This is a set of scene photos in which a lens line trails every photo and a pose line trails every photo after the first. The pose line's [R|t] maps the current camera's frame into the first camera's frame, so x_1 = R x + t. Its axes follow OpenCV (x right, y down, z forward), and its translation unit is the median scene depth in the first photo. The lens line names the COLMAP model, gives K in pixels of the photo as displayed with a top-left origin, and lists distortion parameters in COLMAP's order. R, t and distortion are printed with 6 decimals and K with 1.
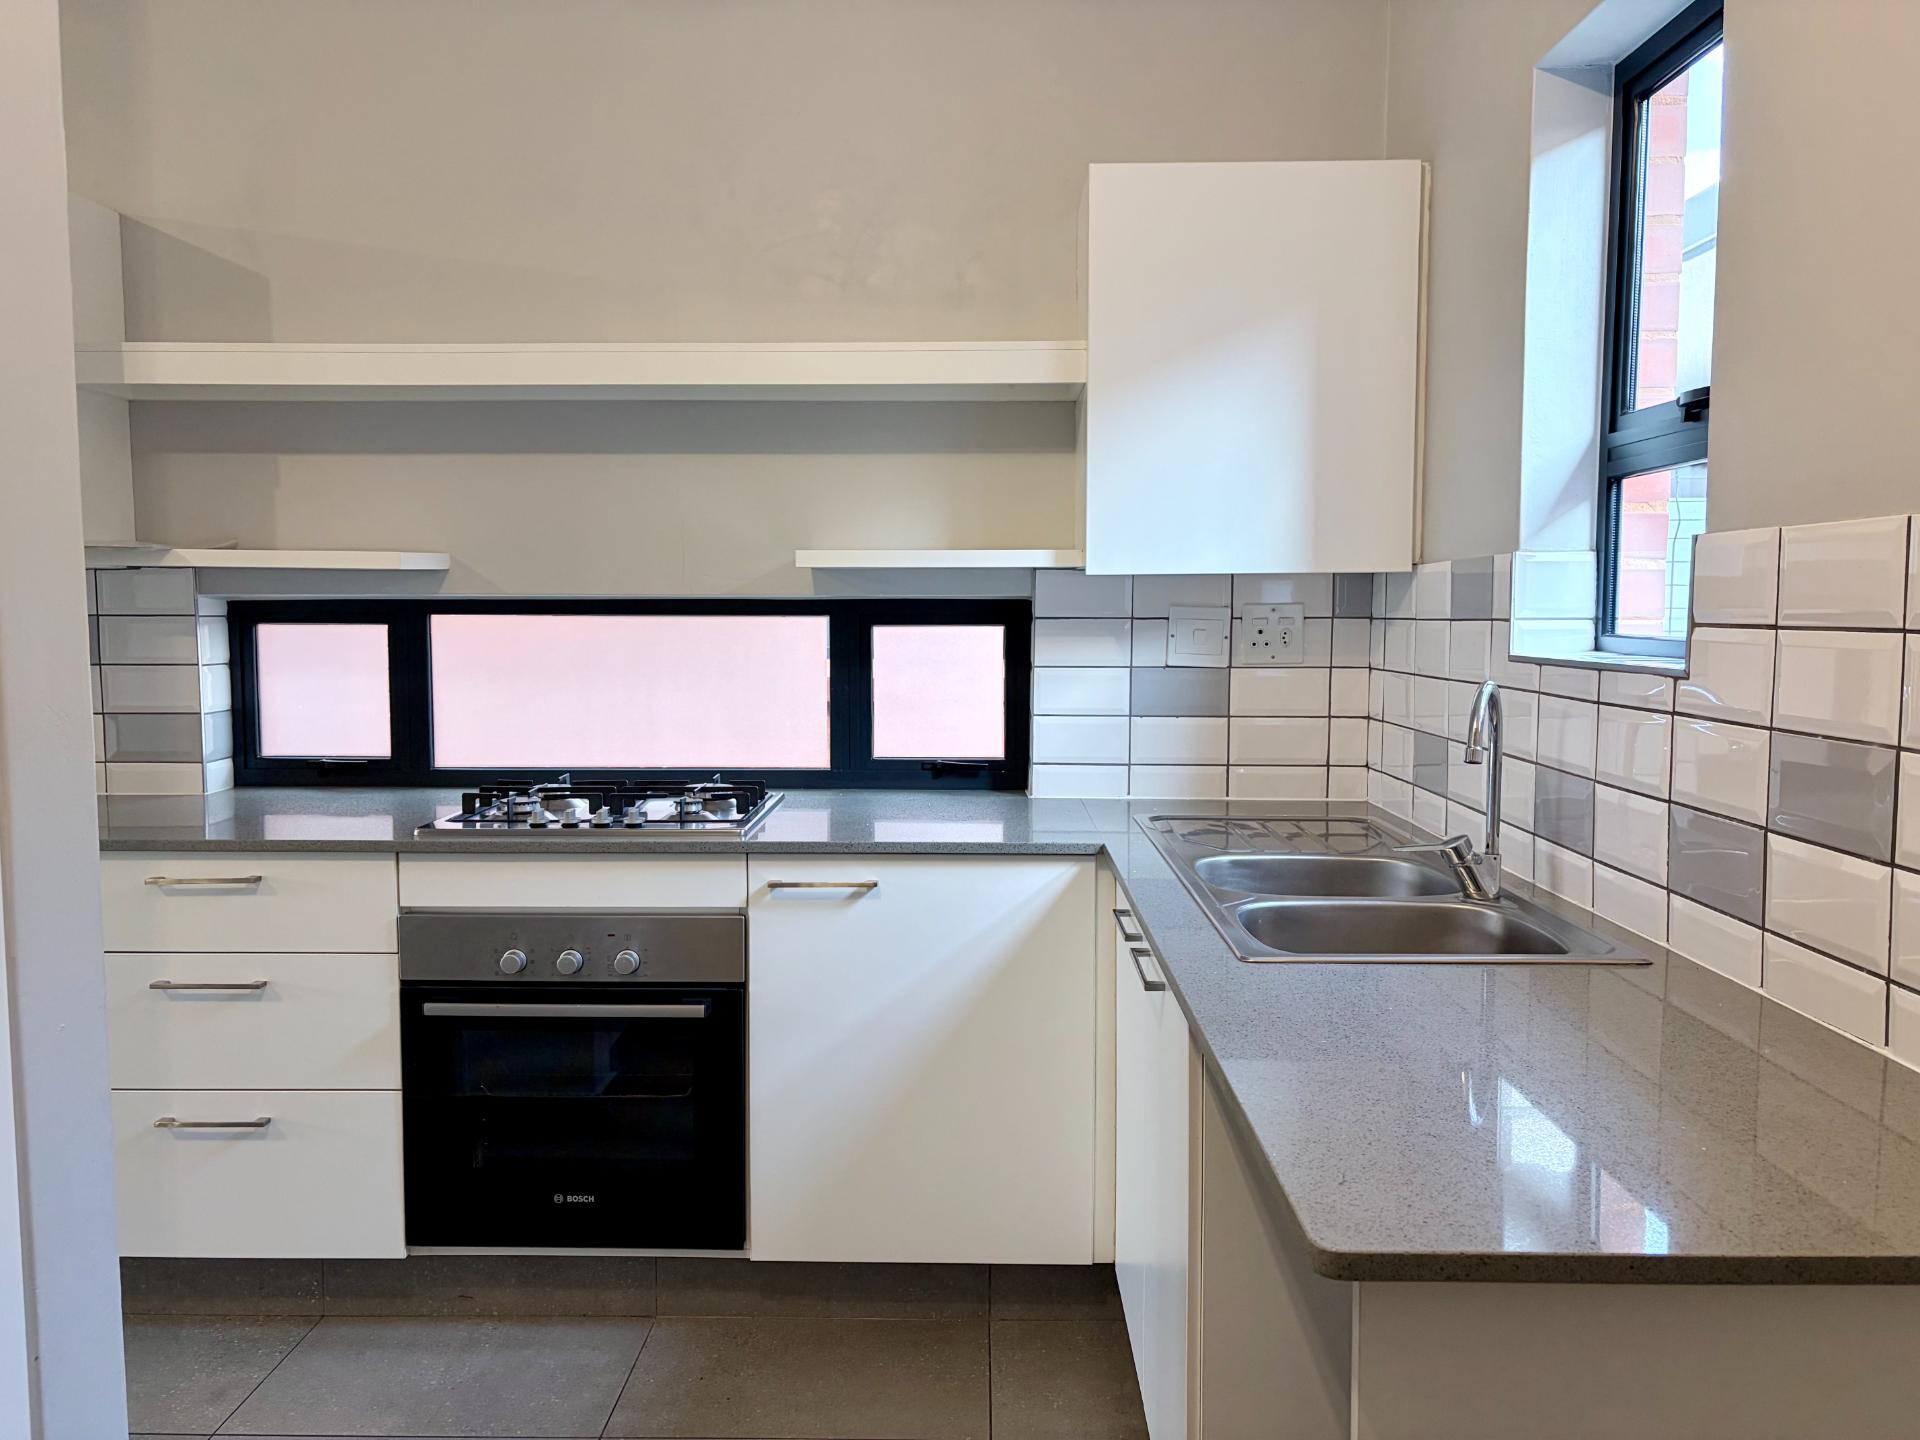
lens RADIAL K [[1452.3, 0, 960.6], [0, 1452.3, 719.6], [0, 0, 1]] dist [0.006565, 0.002450]
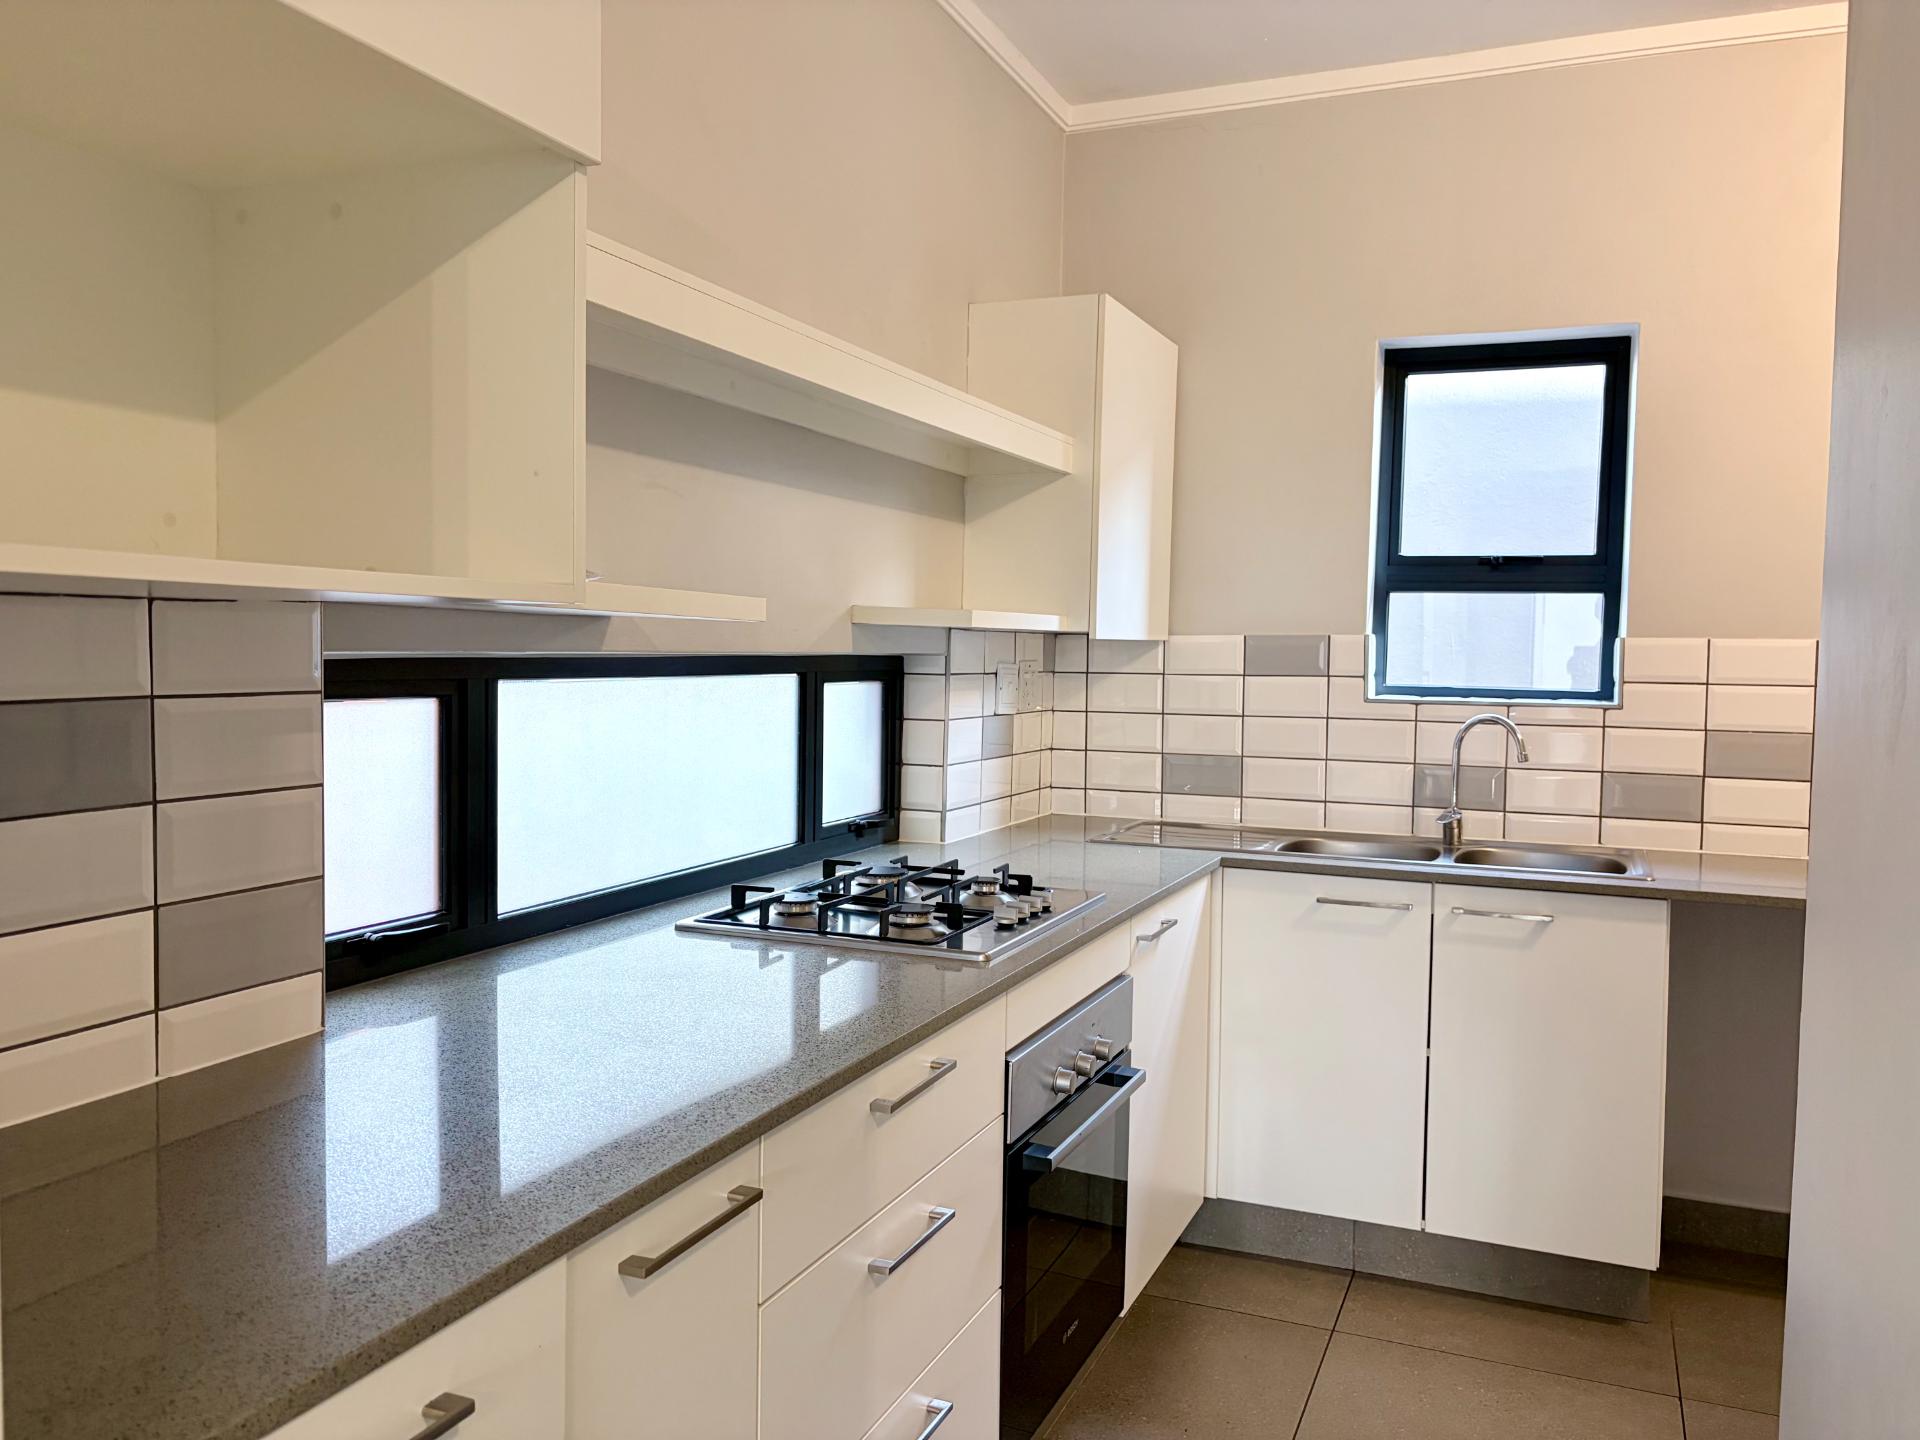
lens RADIAL K [[1452.3, 0, 958.5], [0, 1452.3, 721.2], [0, 0, 1]] dist [0.006565, 0.002450]
pose [[0.379970, -0.043792, 0.923962, -0.895189], [0.057100, 0.998084, 0.023823, -0.058465], [-0.923235, 0.043706, 0.381742, 0.569263]]
